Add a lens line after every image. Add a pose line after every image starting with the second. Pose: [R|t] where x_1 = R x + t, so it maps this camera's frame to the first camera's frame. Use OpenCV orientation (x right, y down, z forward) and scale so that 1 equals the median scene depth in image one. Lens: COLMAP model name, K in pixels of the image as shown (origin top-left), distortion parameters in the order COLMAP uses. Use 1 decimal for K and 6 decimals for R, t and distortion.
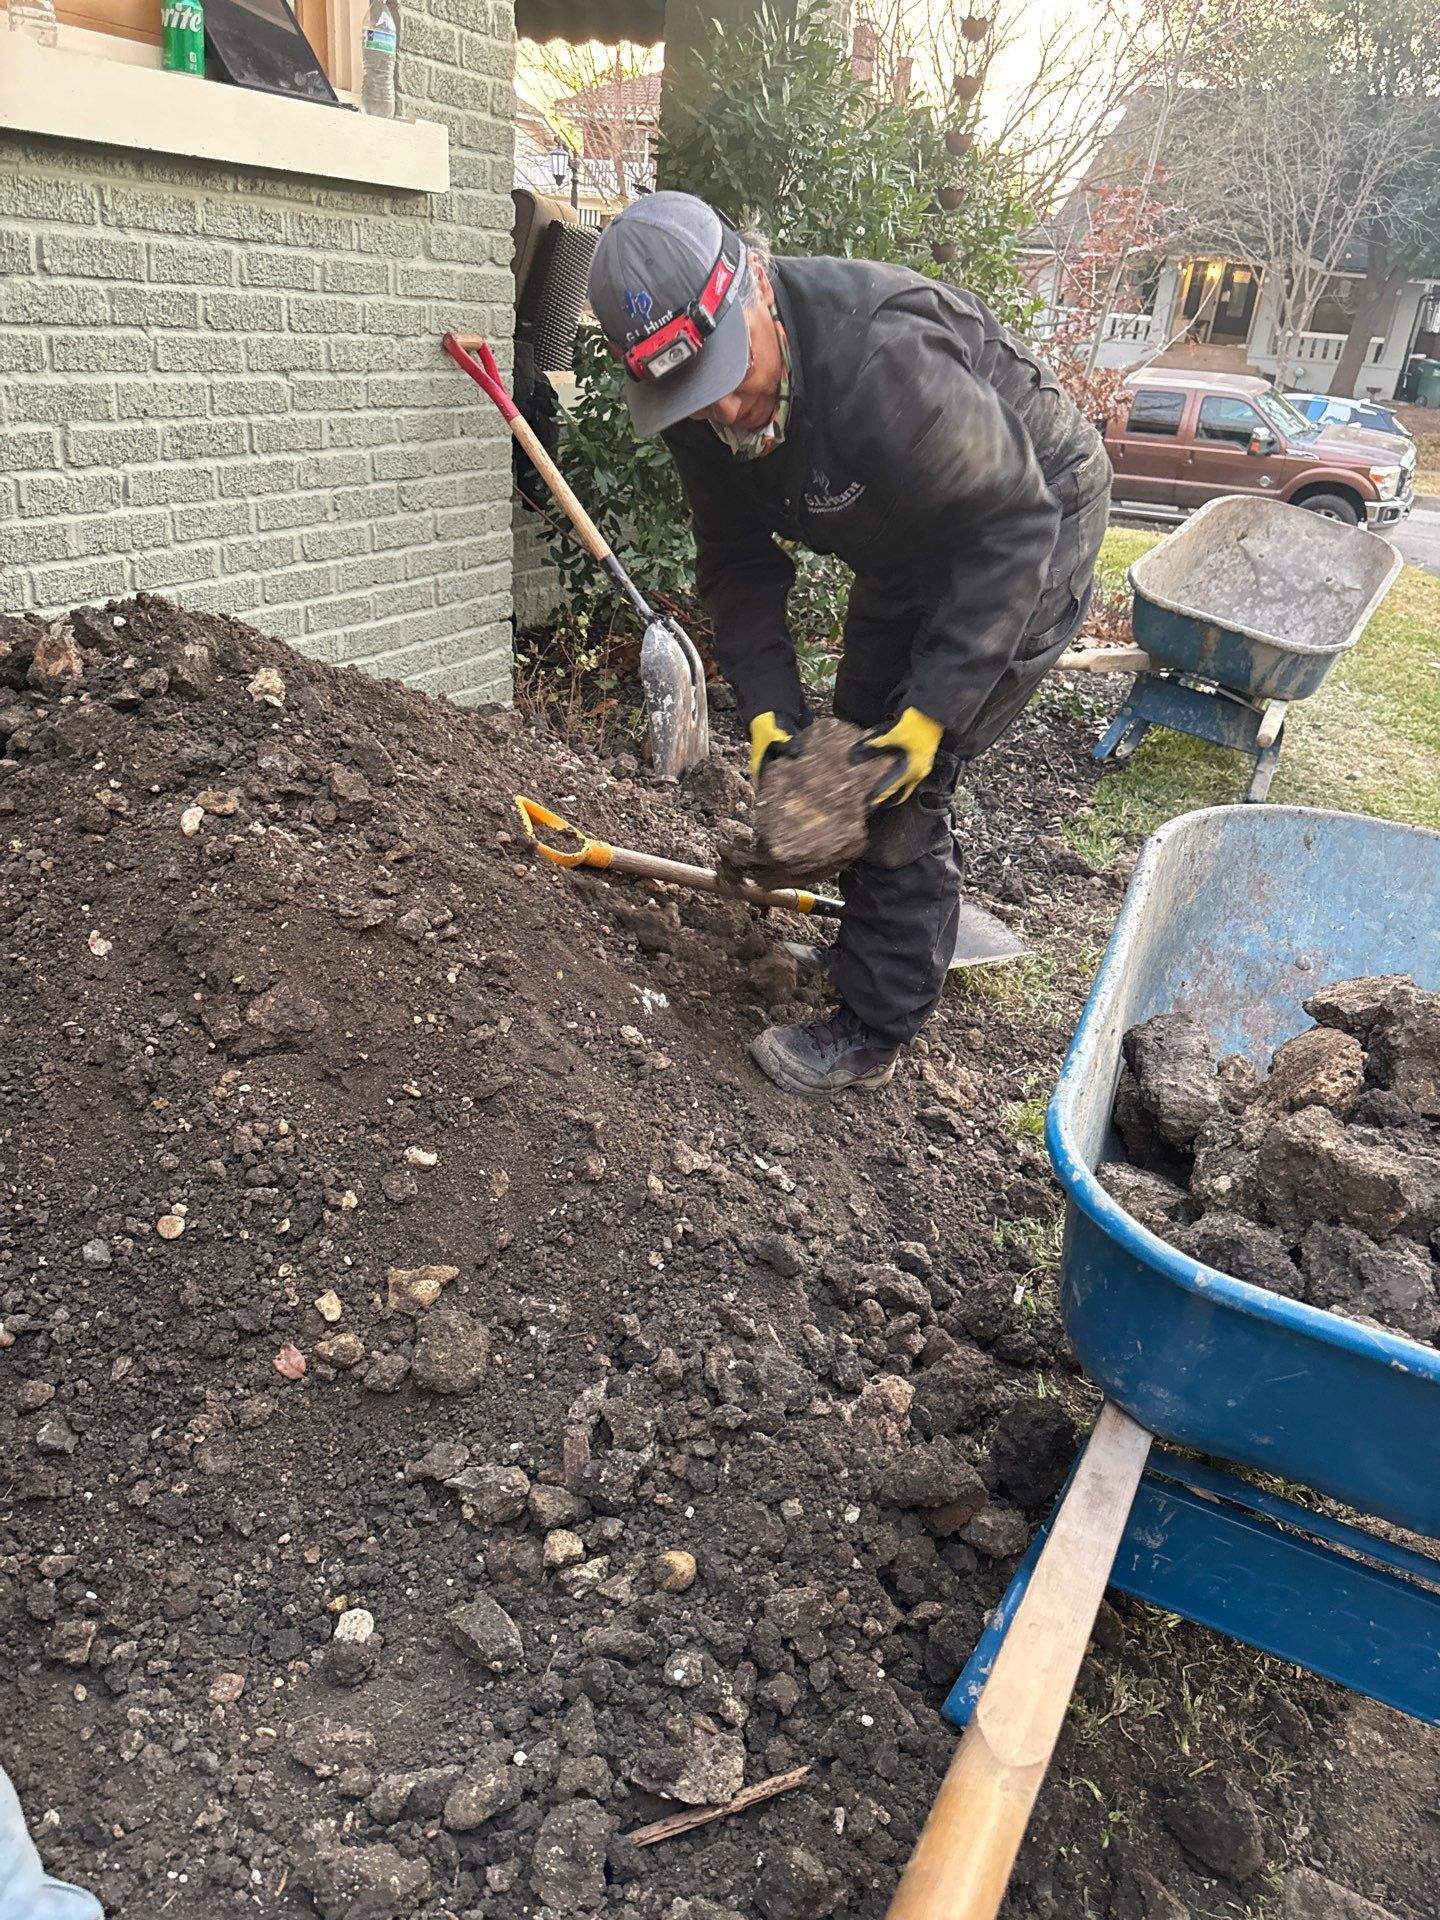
lens RADIAL K [[1371.1, 0, 727.0], [0, 1371.1, 968.4], [0, 0, 1]] dist [-0.001020, -0.001077]
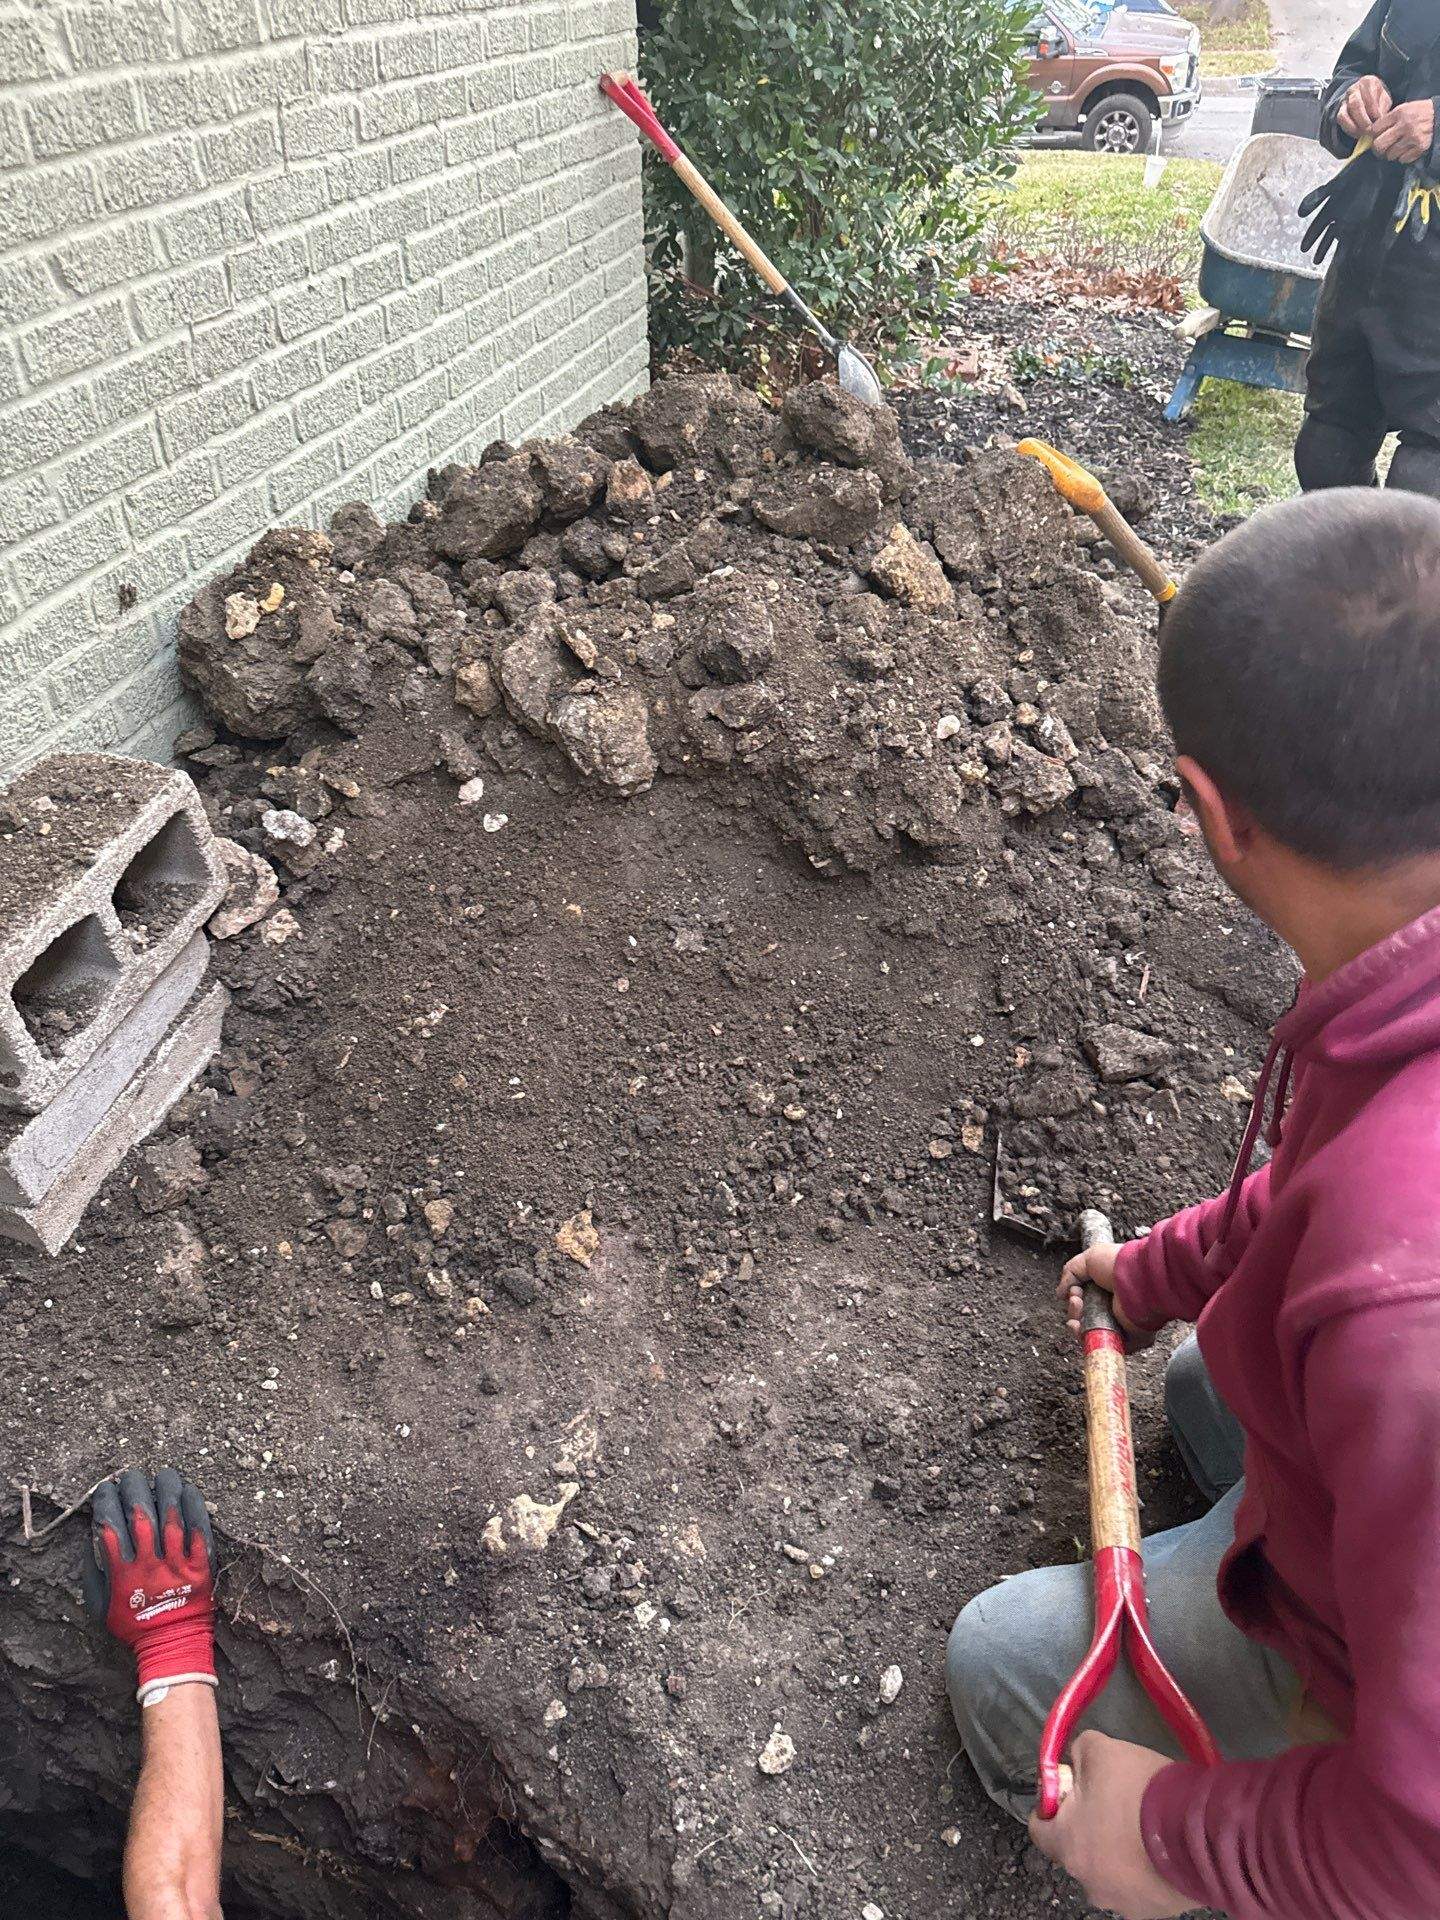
lens RADIAL K [[1333.2, 0, 727.0], [0, 1333.2, 976.2], [0, 0, 1]] dist [0.119742, -0.192188]
pose [[0.973430, -0.202055, 0.107735, -0.364530], [0.173704, 0.958155, 0.227521, -0.048895], [-0.149199, -0.202761, 0.967795, -0.090659]]
